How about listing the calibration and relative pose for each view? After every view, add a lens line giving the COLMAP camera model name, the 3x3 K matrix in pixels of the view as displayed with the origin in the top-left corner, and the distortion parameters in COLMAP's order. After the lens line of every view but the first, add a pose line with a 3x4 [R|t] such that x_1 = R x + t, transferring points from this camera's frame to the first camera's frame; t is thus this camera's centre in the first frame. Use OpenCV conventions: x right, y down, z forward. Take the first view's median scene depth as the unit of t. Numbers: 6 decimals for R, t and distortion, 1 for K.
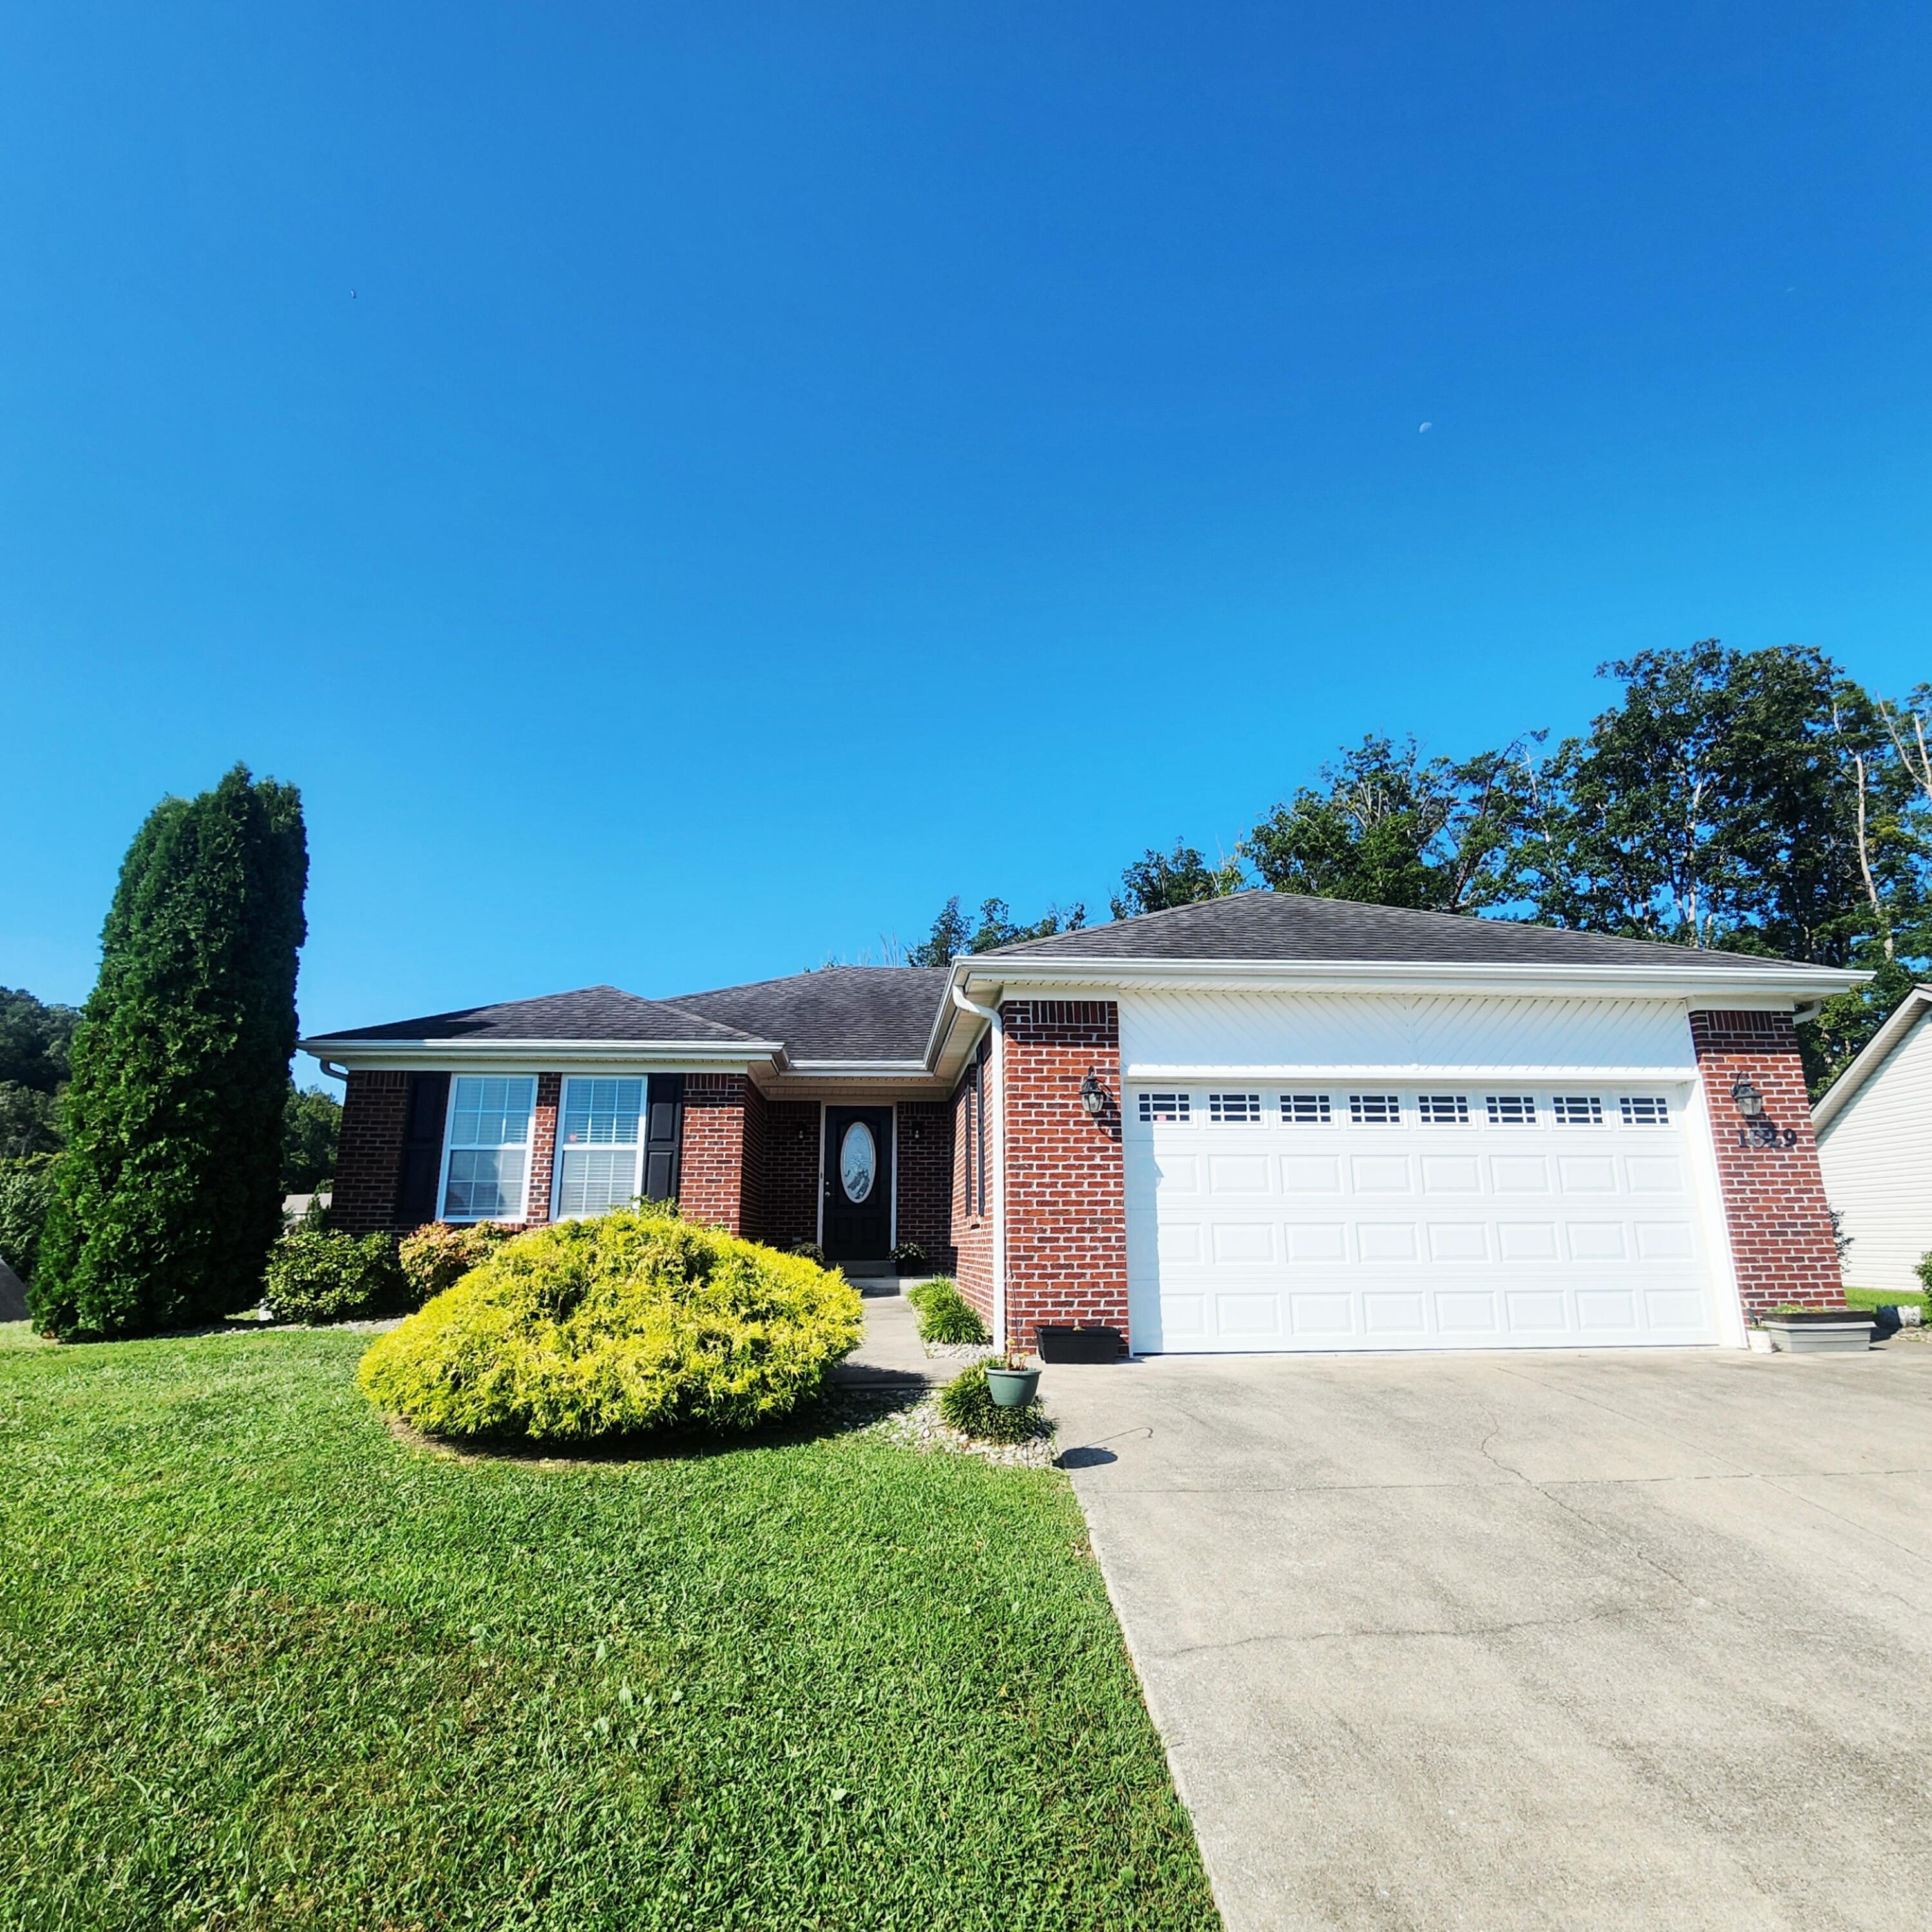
lens RADIAL K [[1118.2, 0, 966.0], [0, 1118.2, 966.0], [0, 0, 1]] dist [-0.002957, -0.000153]
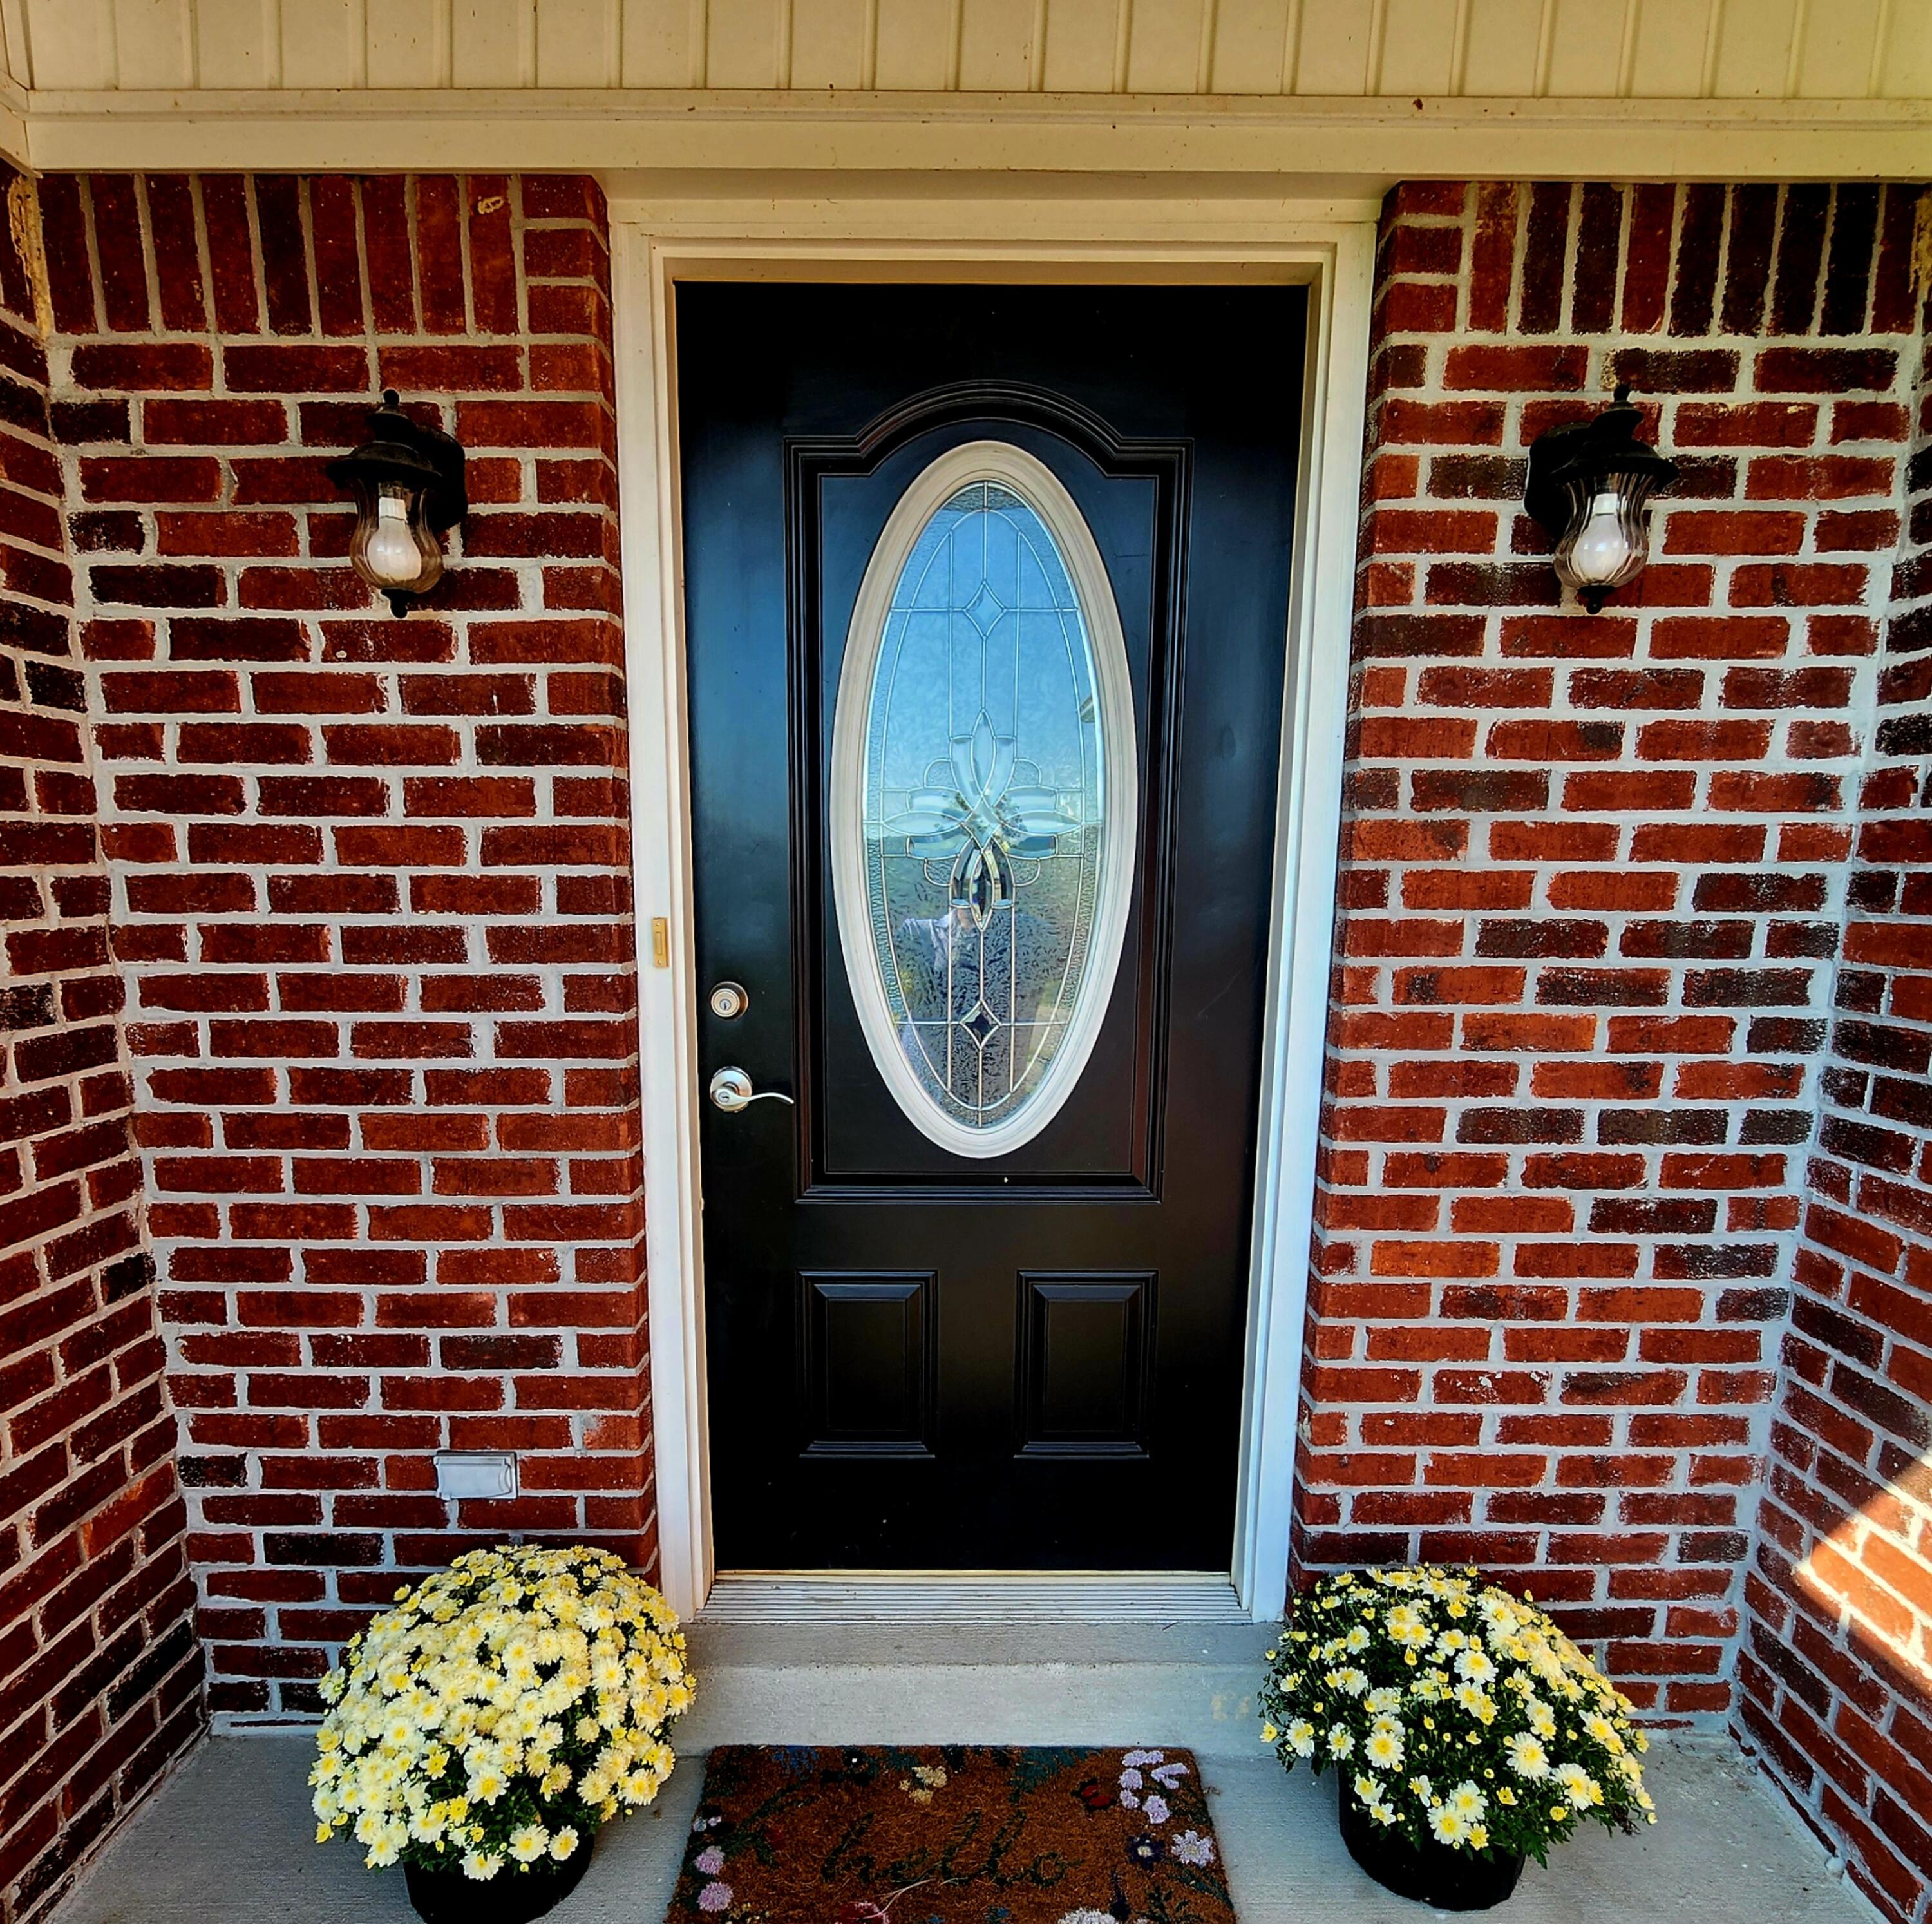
lens RADIAL K [[984.0, 0, 961.6], [0, 984.0, 1049.0], [0, 0, 1]] dist [0.001621, 0.000358]
pose [[0.995443, 0.025894, -0.091775, -0.105401], [0.012737, 0.917694, 0.397085, 0.185945], [0.094503, -0.396444, 0.913182, 1.067648]]
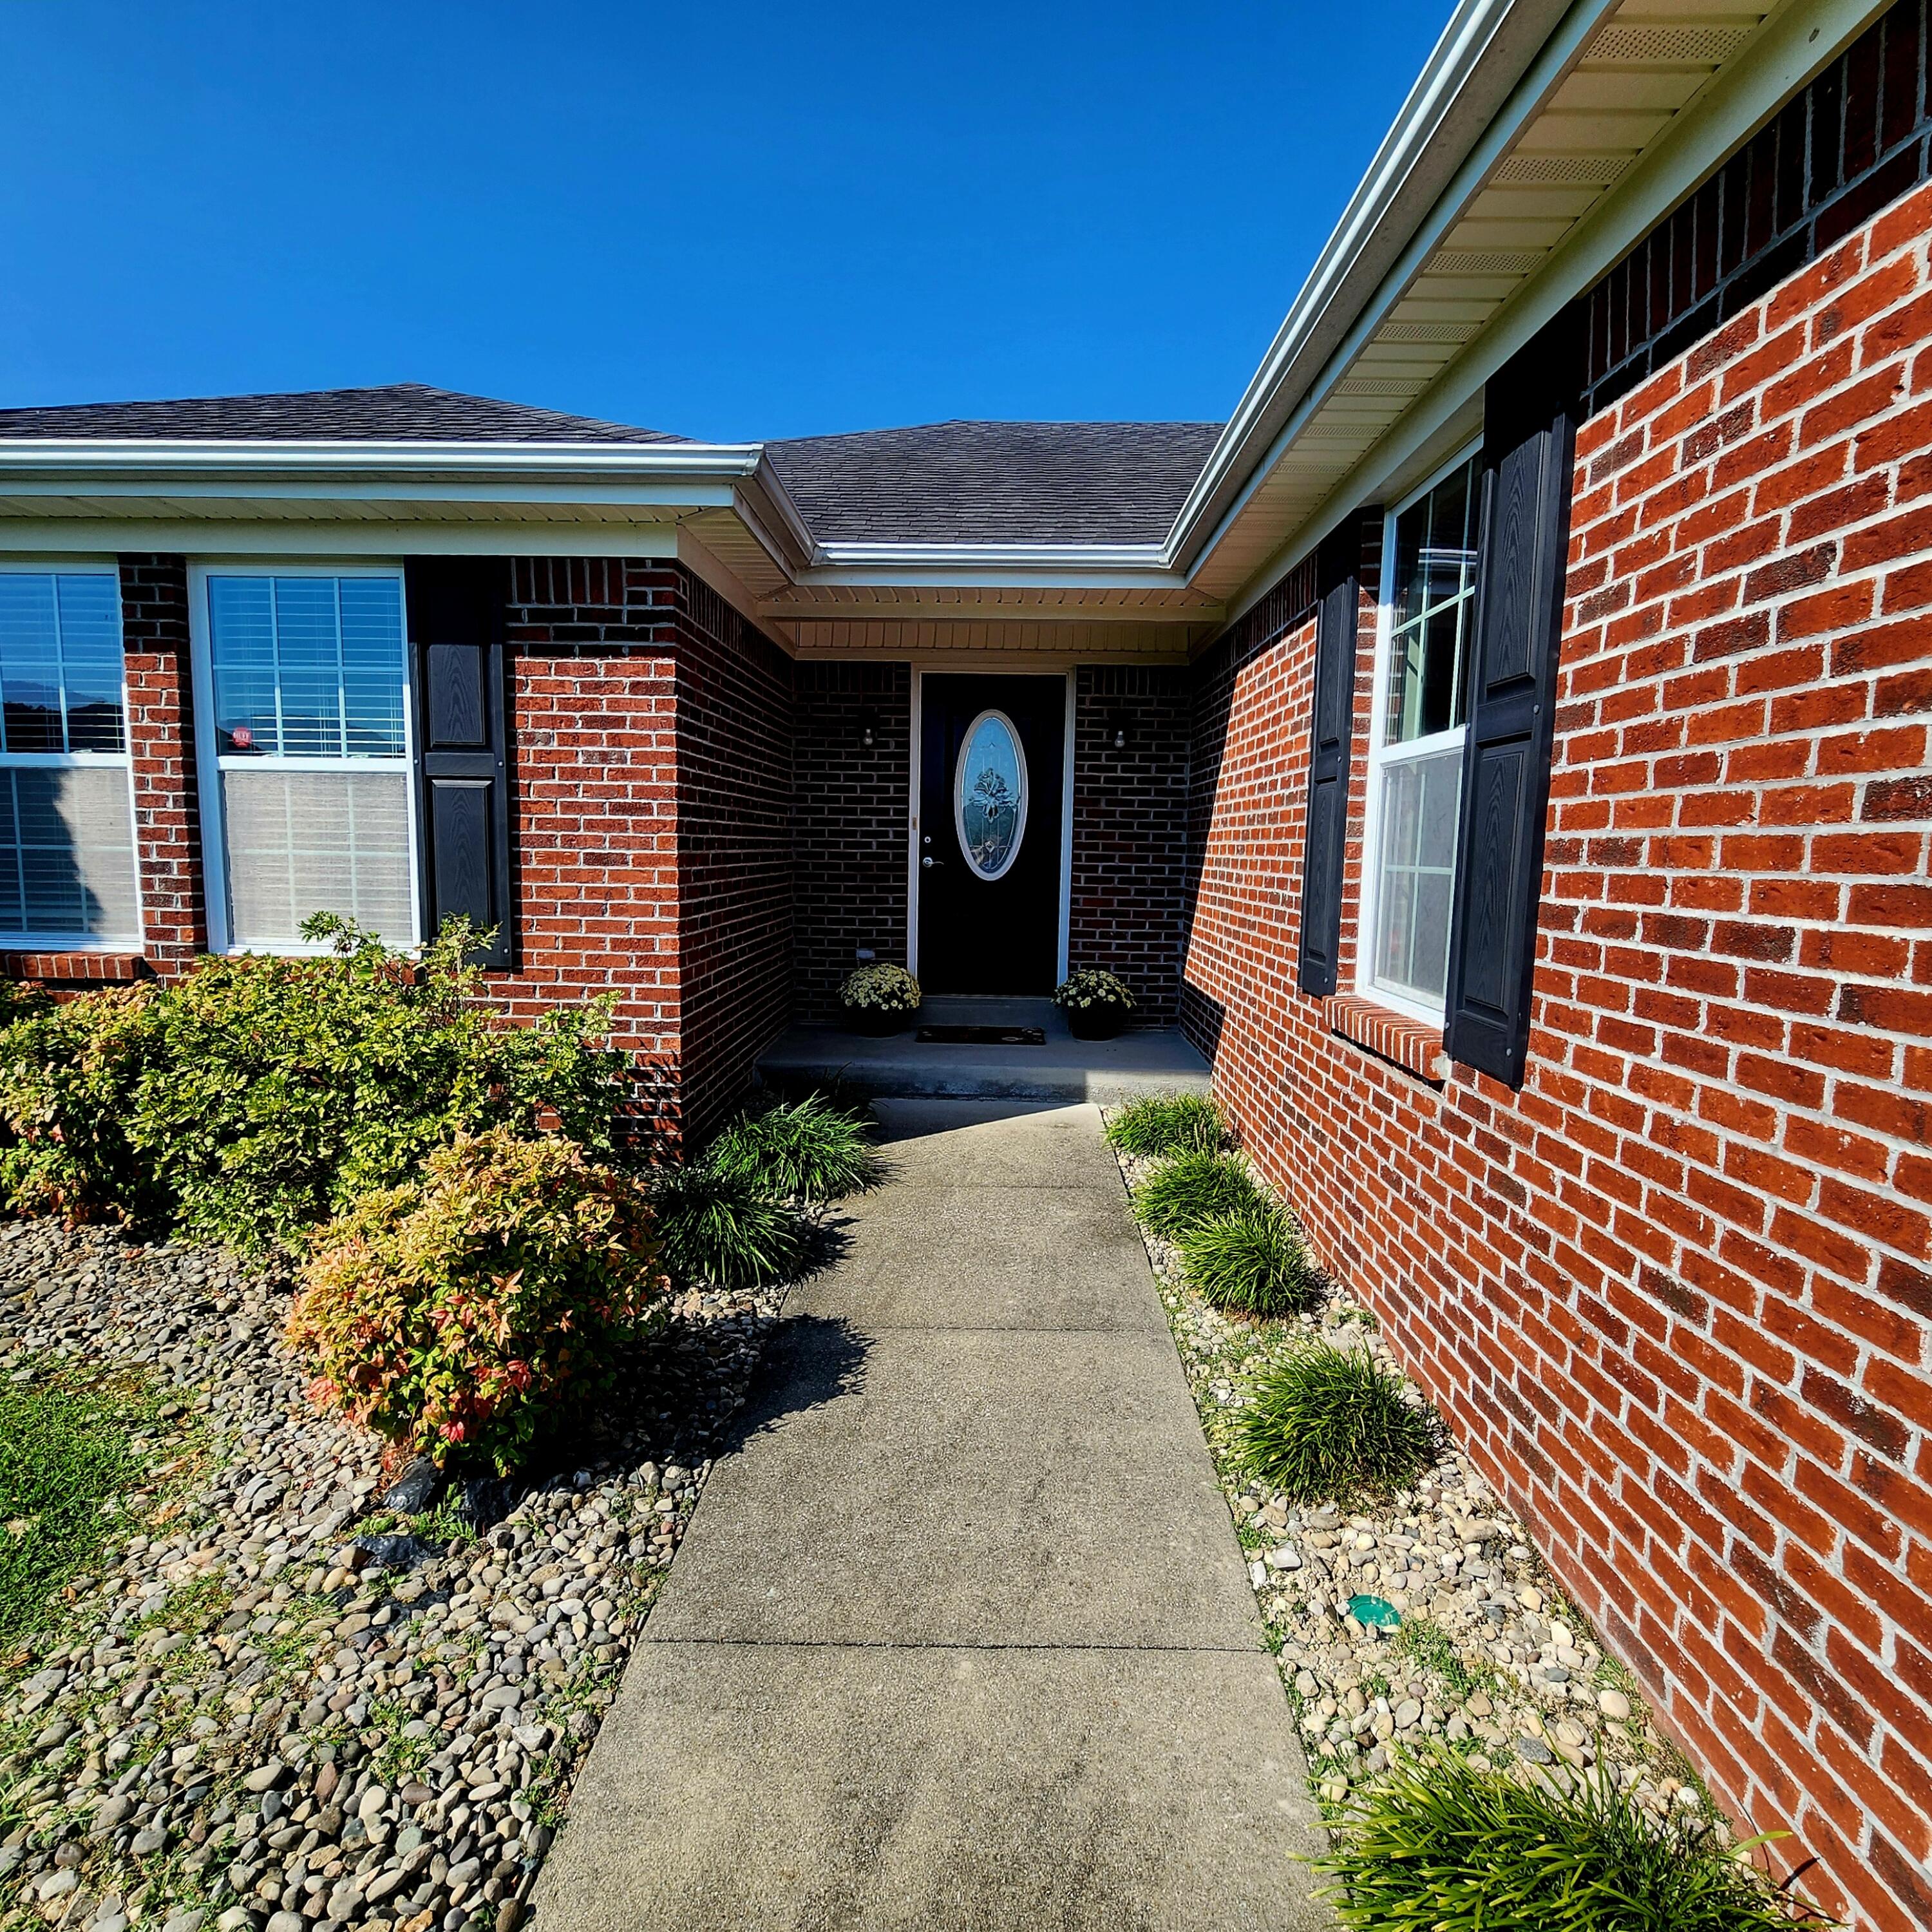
lens RADIAL K [[1045.4, 0, 966.0], [0, 1045.4, 966.0], [0, 0, 1]] dist [-0.001197, -0.000411]
pose [[0.992997, 0.036677, -0.112300, -0.065009], [0.005780, 0.934363, 0.356274, 0.100554], [0.117996, -0.354429, 0.927608, 0.668798]]
